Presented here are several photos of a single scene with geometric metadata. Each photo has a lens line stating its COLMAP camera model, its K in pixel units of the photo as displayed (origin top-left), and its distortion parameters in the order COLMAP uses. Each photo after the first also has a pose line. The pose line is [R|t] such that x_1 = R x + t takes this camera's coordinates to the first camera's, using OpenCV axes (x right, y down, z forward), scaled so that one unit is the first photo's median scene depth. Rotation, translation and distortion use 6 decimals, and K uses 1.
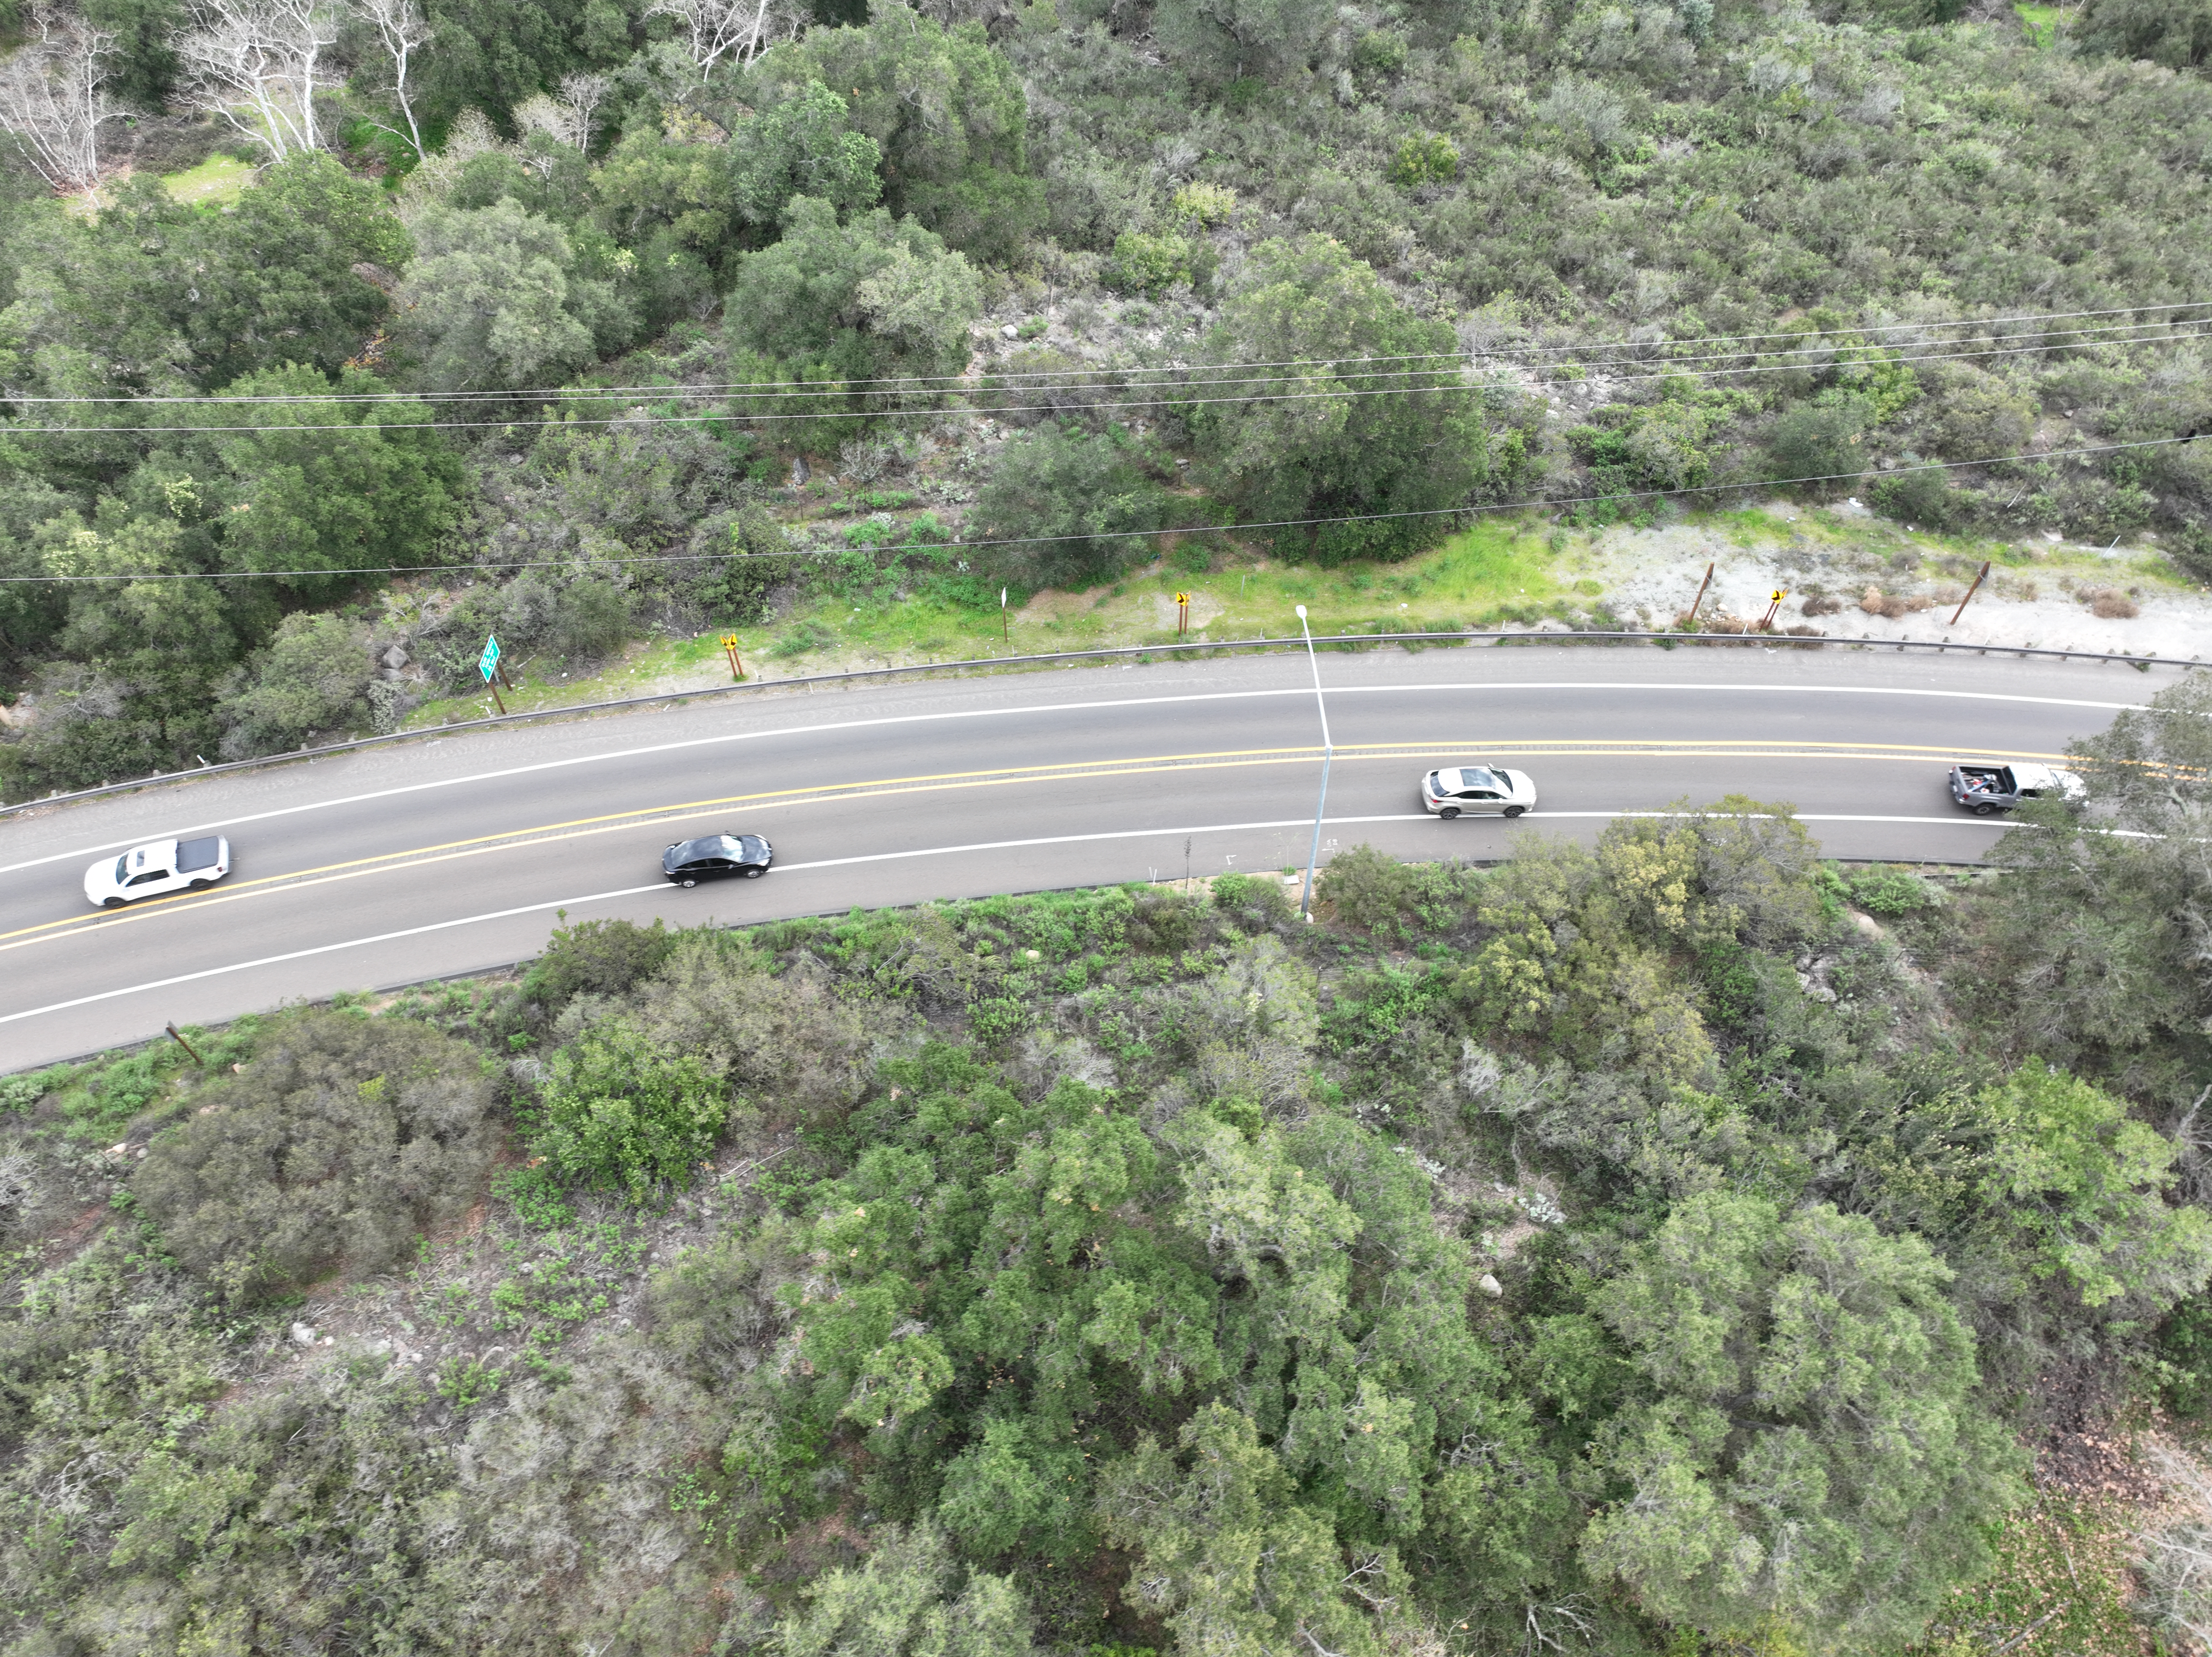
lens RADIAL K [[1556.2, 0, 1106.0], [0, 1556.2, 828.5], [0, 0, 1]] dist [0.006750, 0.004980]
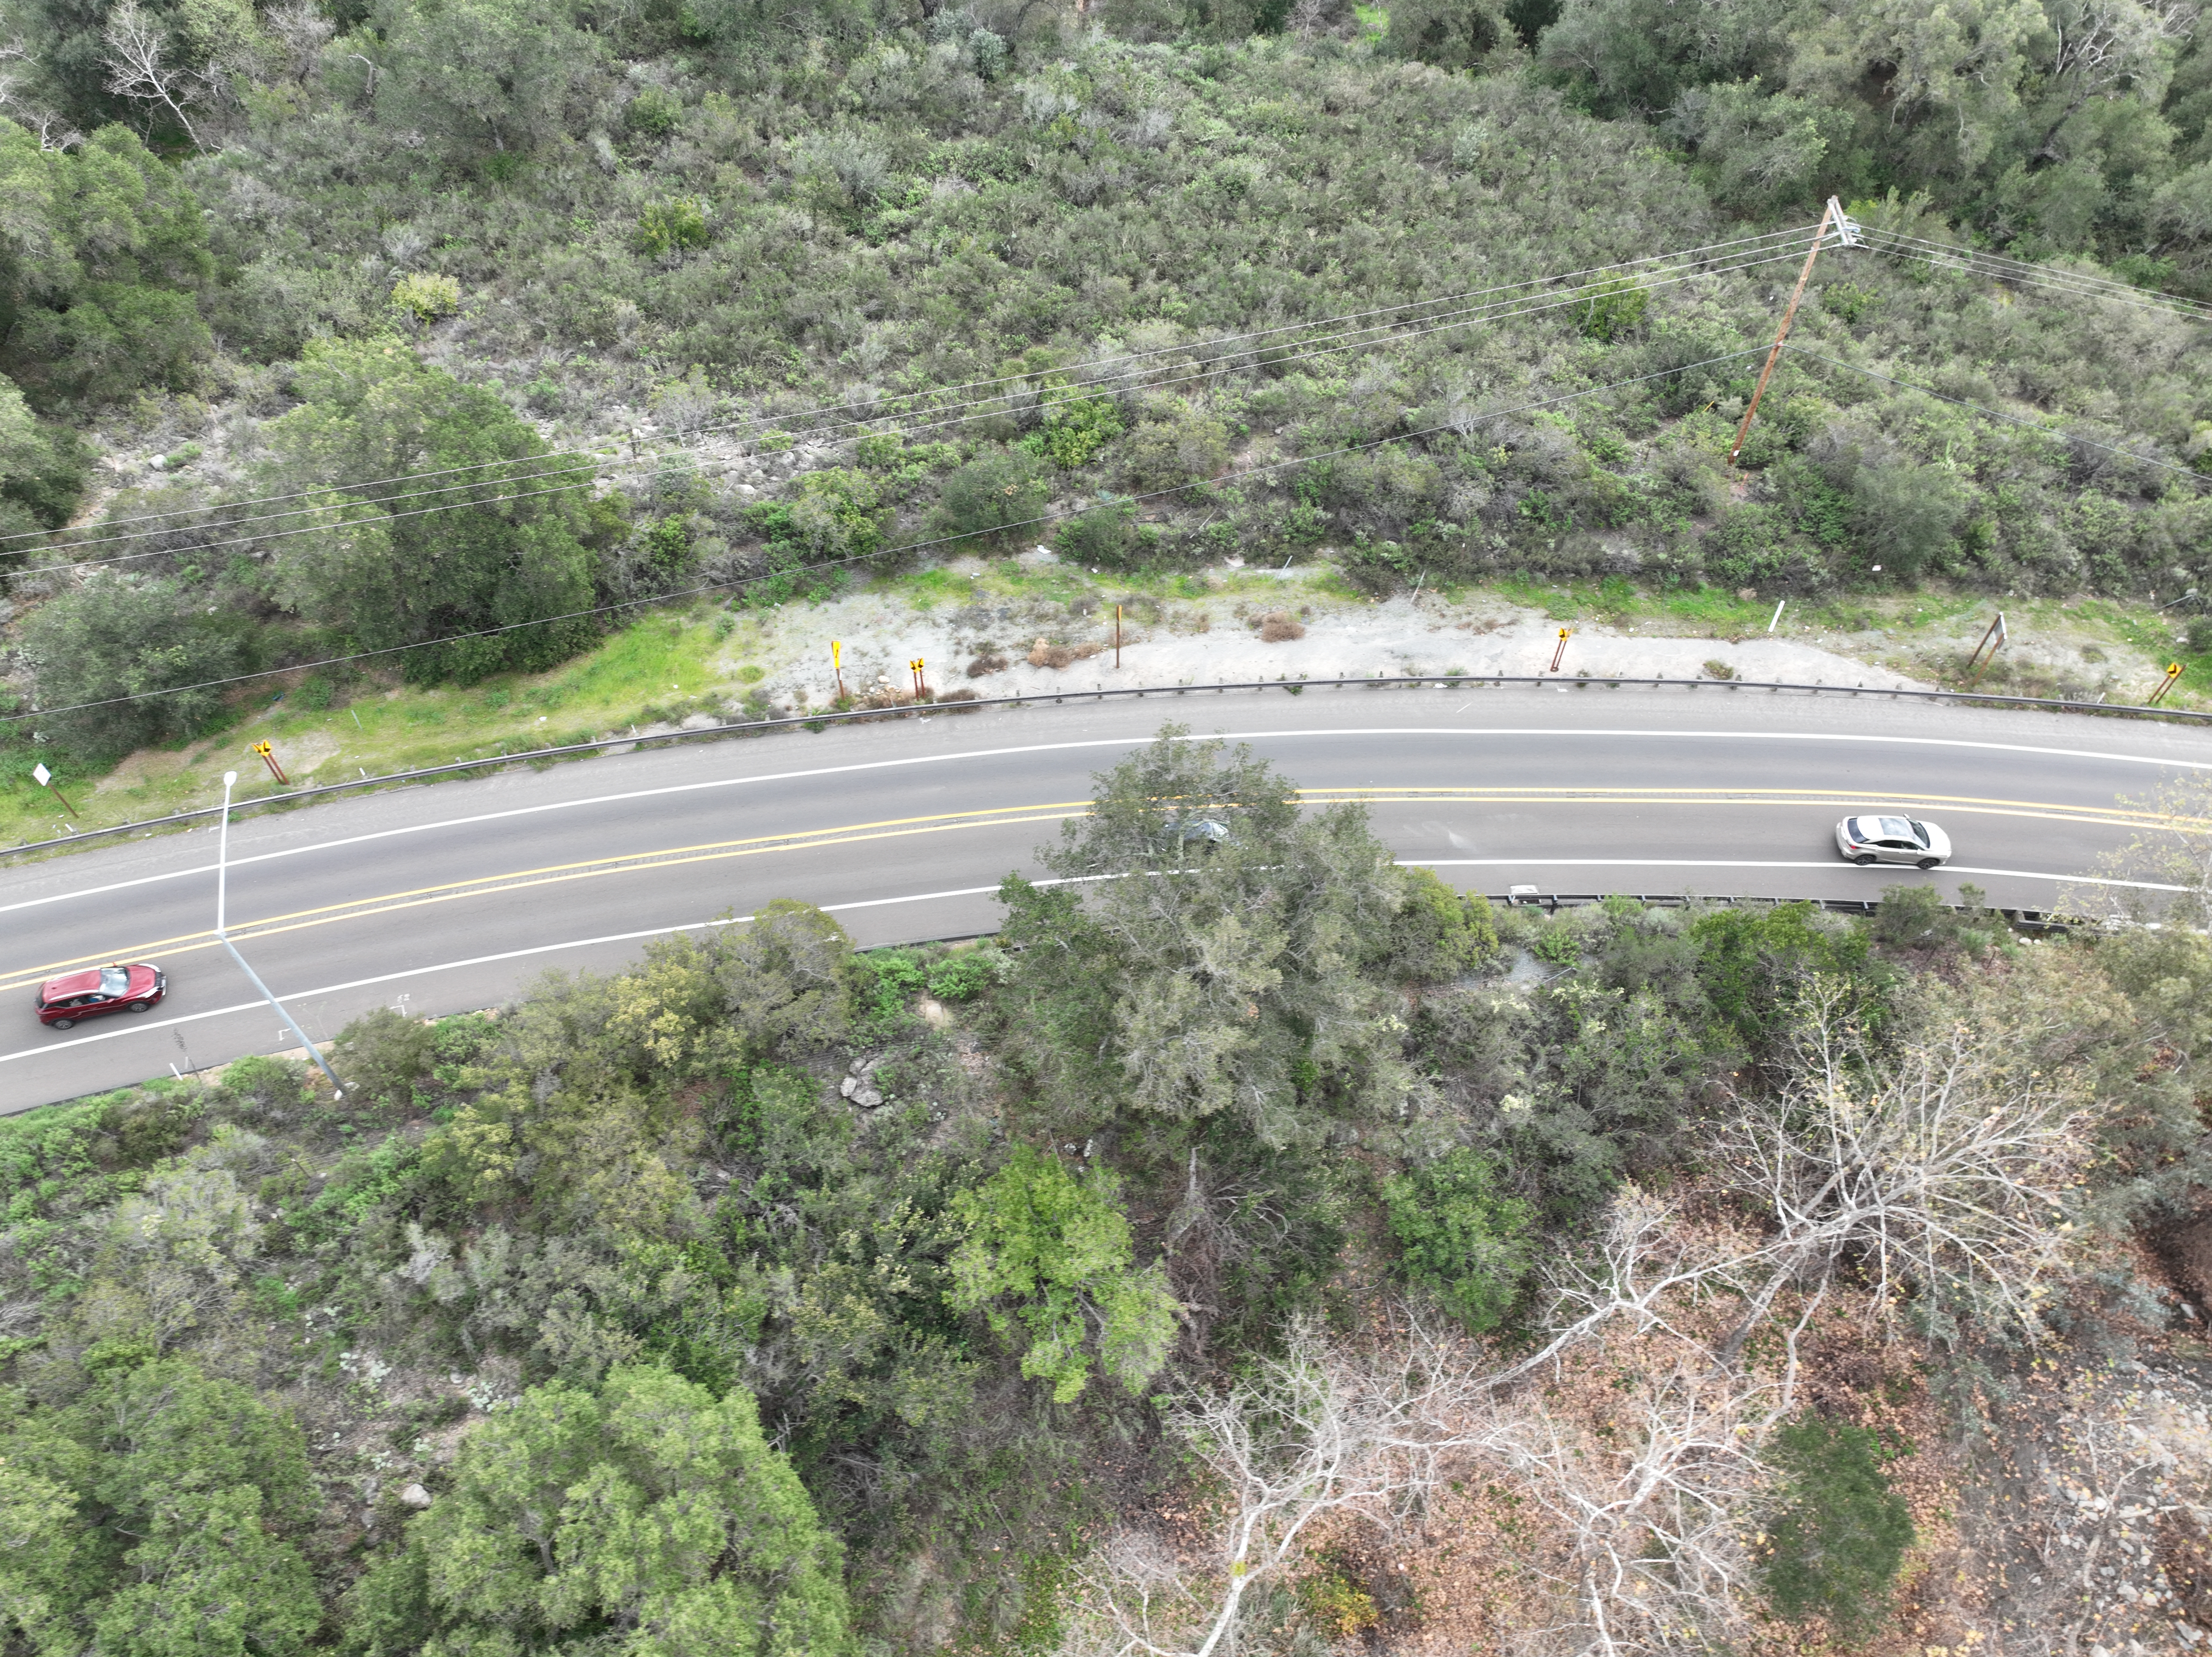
lens RADIAL K [[1517.5, 0, 1106.4], [0, 1517.5, 868.0], [0, 0, 1]] dist [0.006247, 0.000713]
pose [[0.985590, -0.135962, 0.100631, 0.423364], [0.134169, 0.990658, 0.024406, -0.030088], [-0.103010, -0.010553, 0.994624, 0.045205]]
